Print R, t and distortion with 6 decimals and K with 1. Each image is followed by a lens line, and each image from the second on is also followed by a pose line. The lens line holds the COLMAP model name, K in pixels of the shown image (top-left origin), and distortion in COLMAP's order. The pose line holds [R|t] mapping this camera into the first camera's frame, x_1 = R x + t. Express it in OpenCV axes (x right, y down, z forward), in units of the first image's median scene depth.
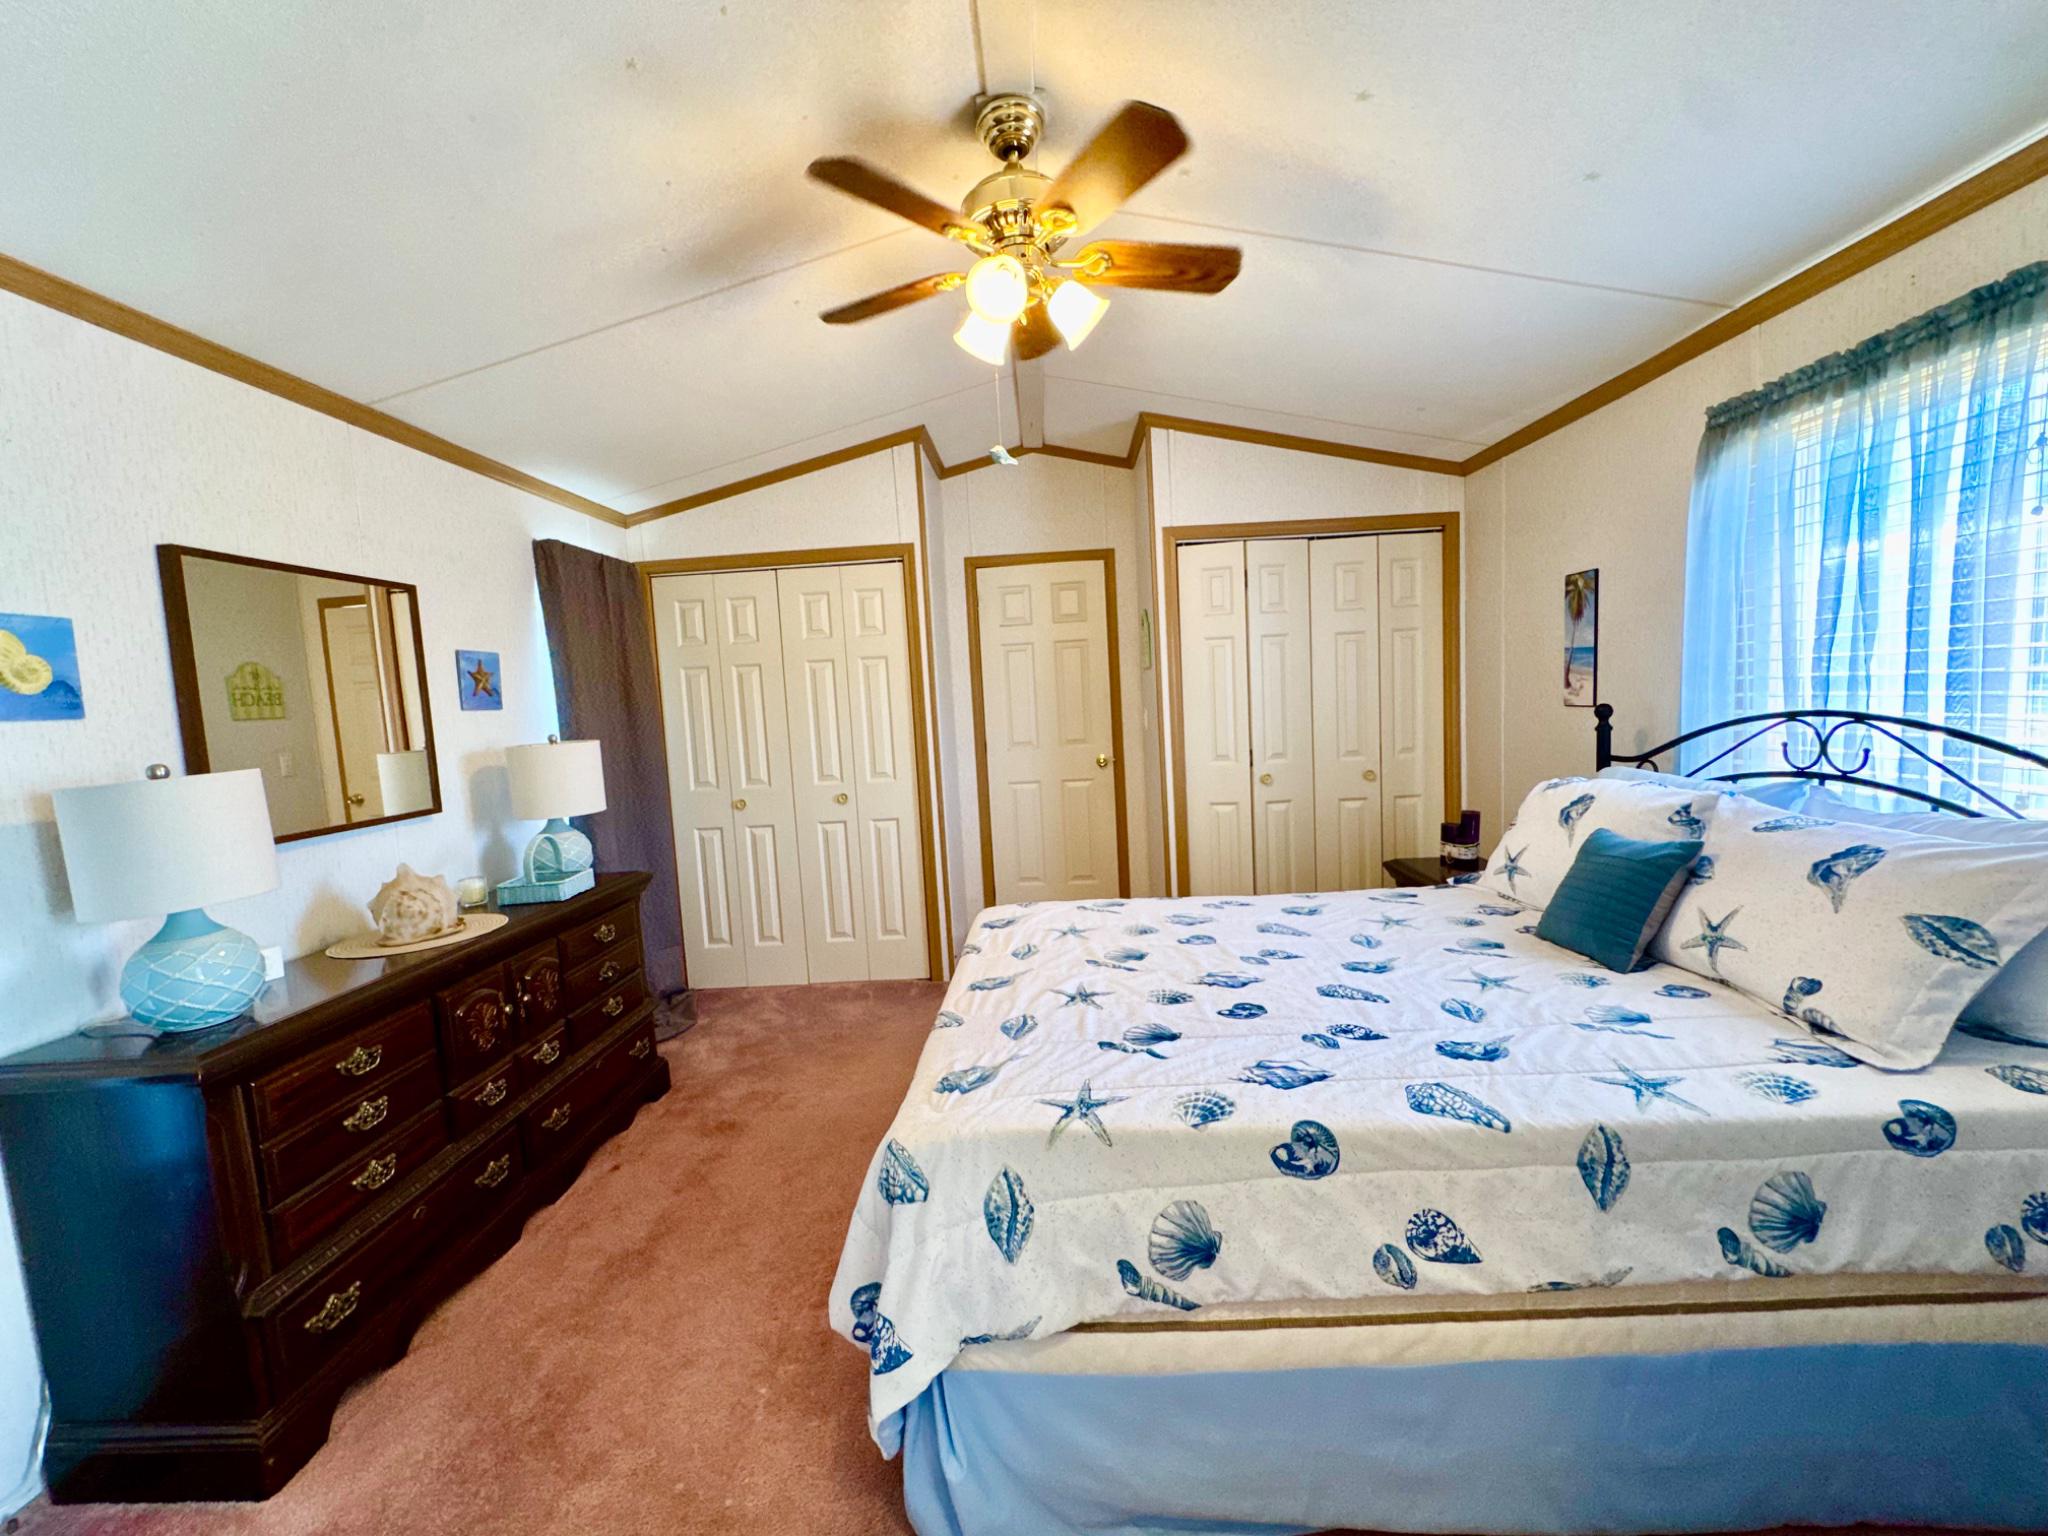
lens RADIAL K [[820.2, 0, 1020.8], [0, 820.2, 770.3], [0, 0, 1]] dist [-0.003463, 0.000293]
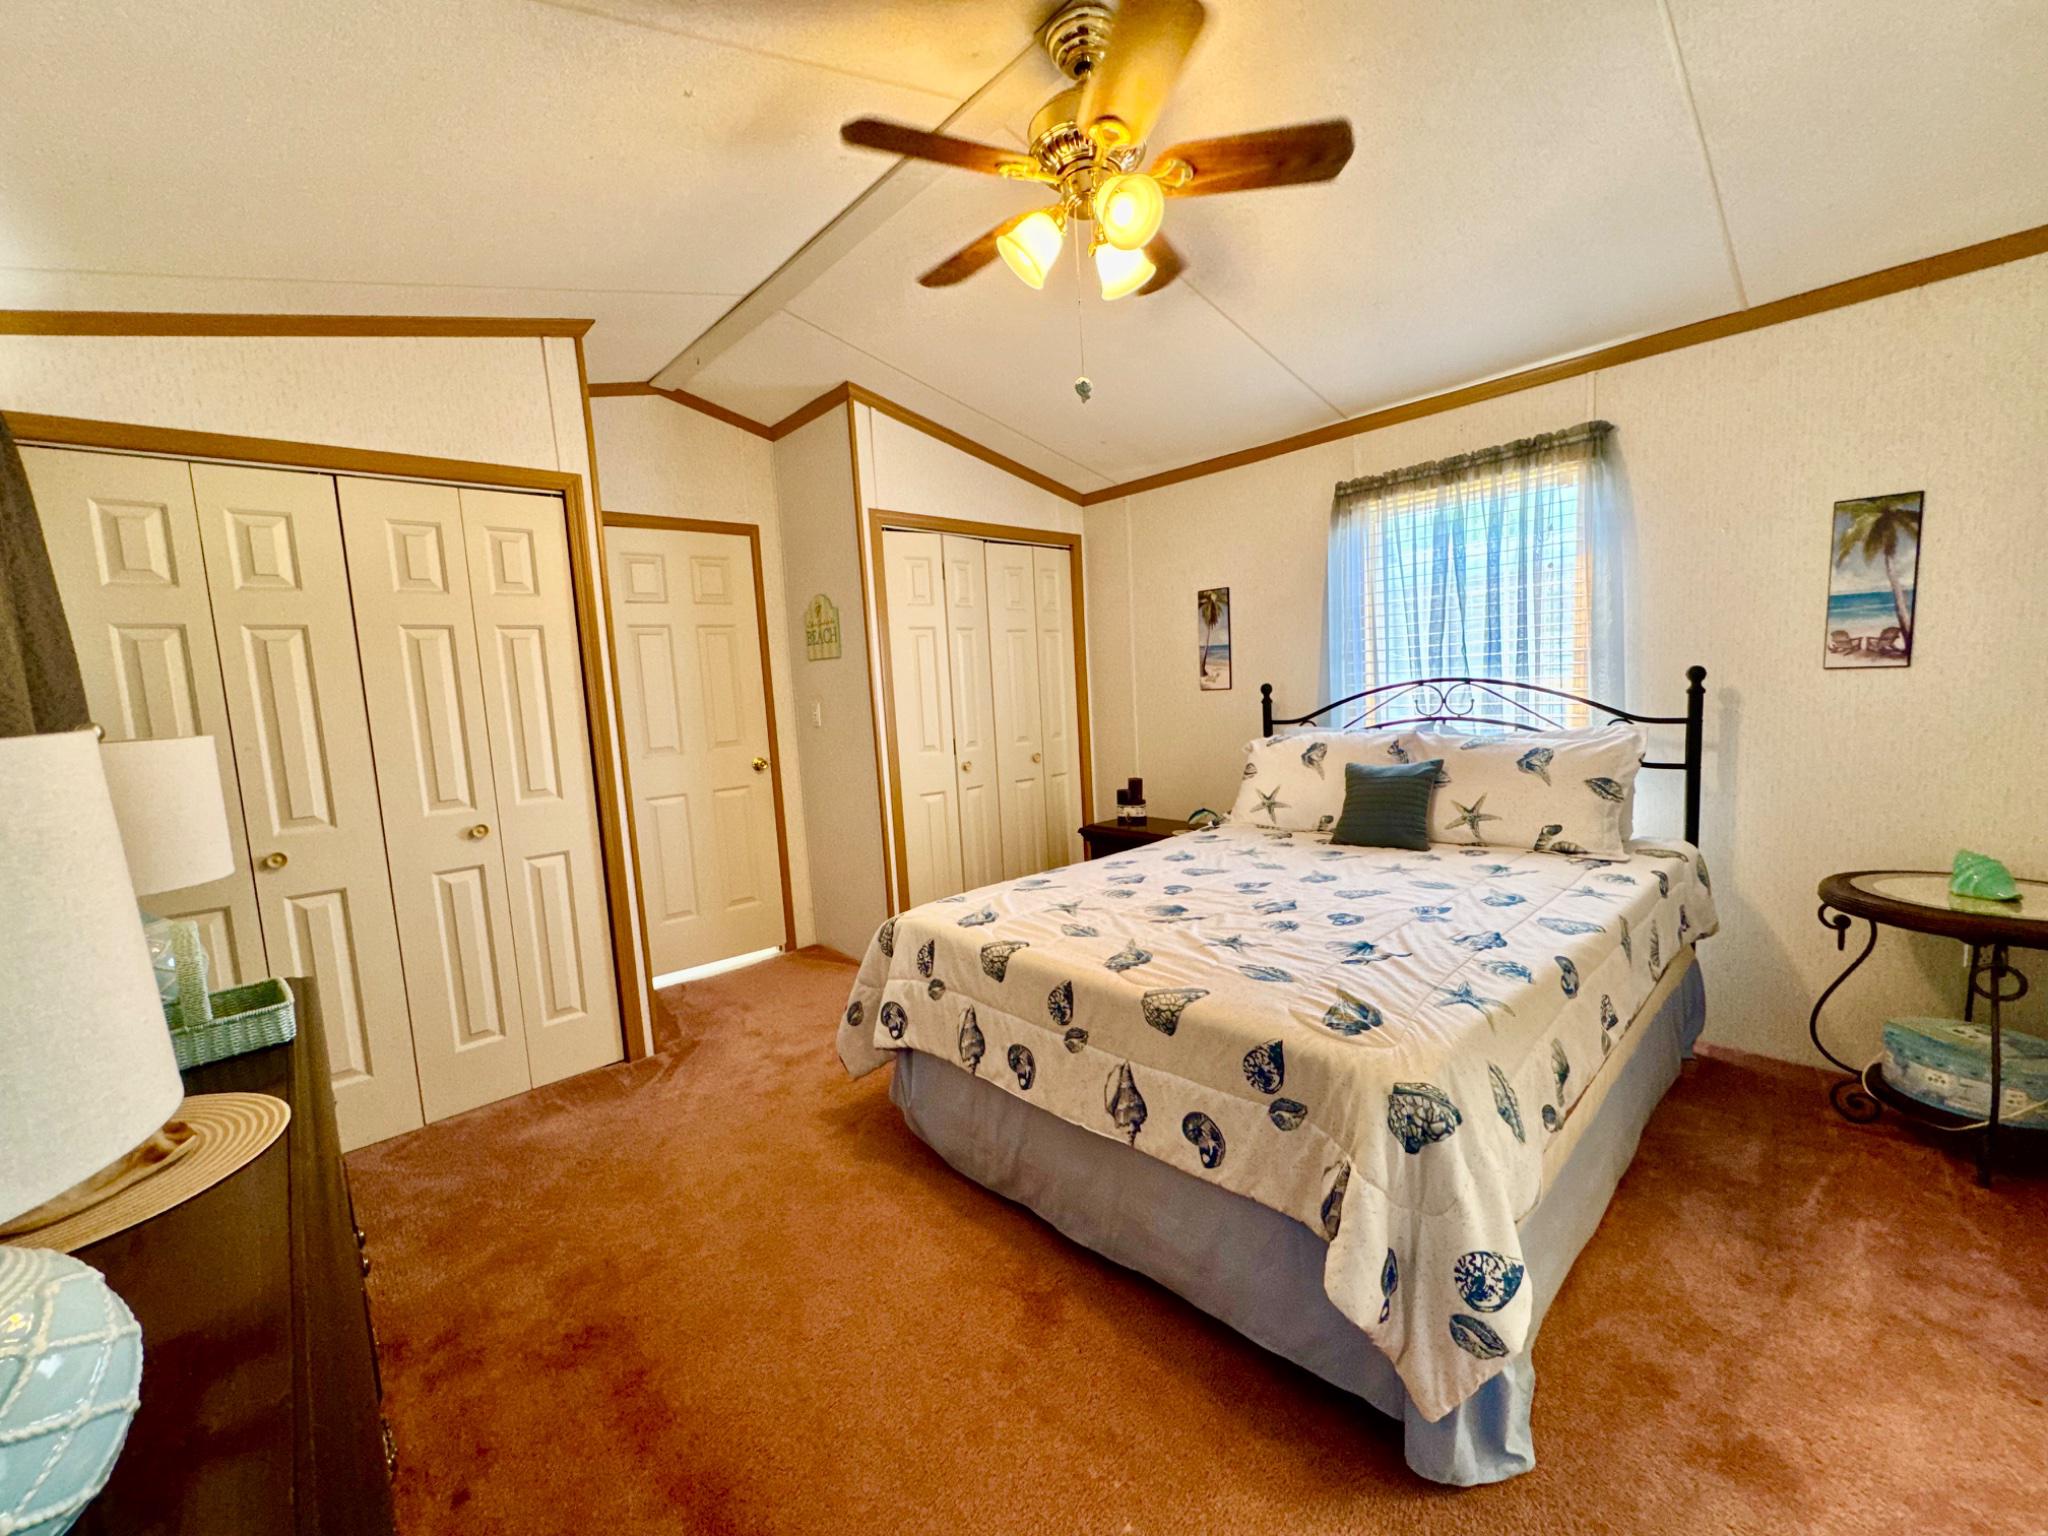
lens RADIAL K [[820.2, 0, 1021.6], [0, 820.2, 768.3], [0, 0, 1]] dist [-0.003463, 0.000293]
pose [[0.713463, -0.058237, 0.698268, -0.591458], [0.080556, 0.996750, 0.000822, 0.028570], [-0.696047, 0.055663, 0.715836, 0.325547]]
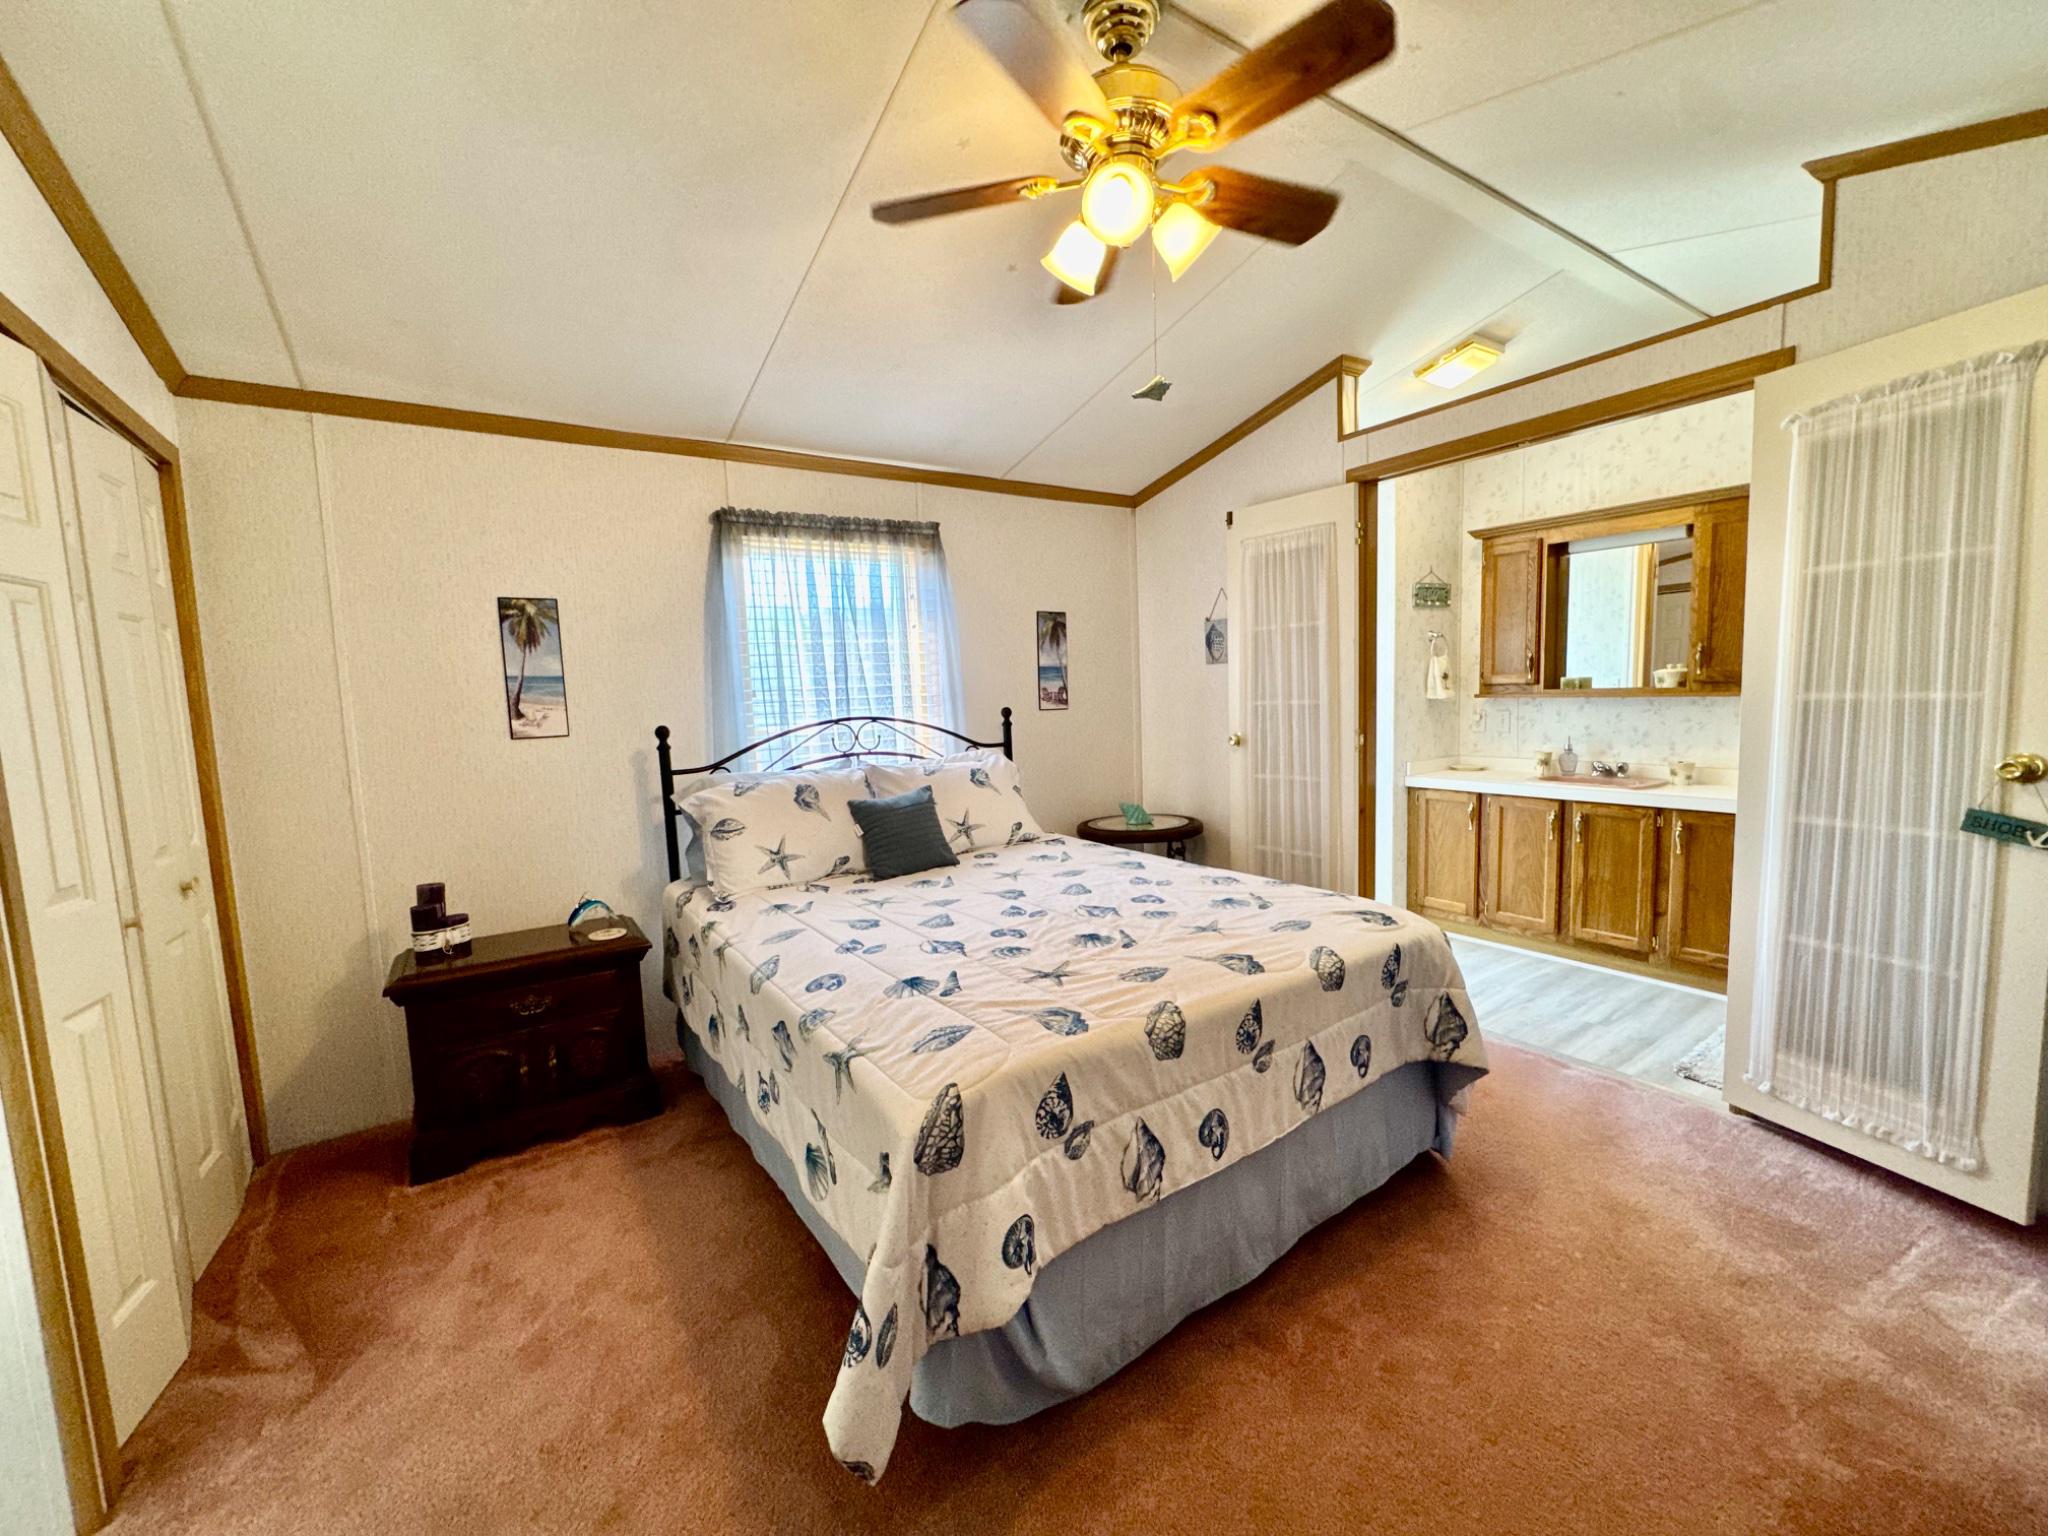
lens RADIAL K [[820.2, 0, 1023.5], [0, 820.2, 769.4], [0, 0, 1]] dist [-0.003463, 0.000293]
pose [[-0.583813, -0.003820, 0.811879, -0.519471], [0.143462, 0.983768, 0.107791, -0.077246], [-0.799112, 0.179404, -0.573789, 1.339653]]
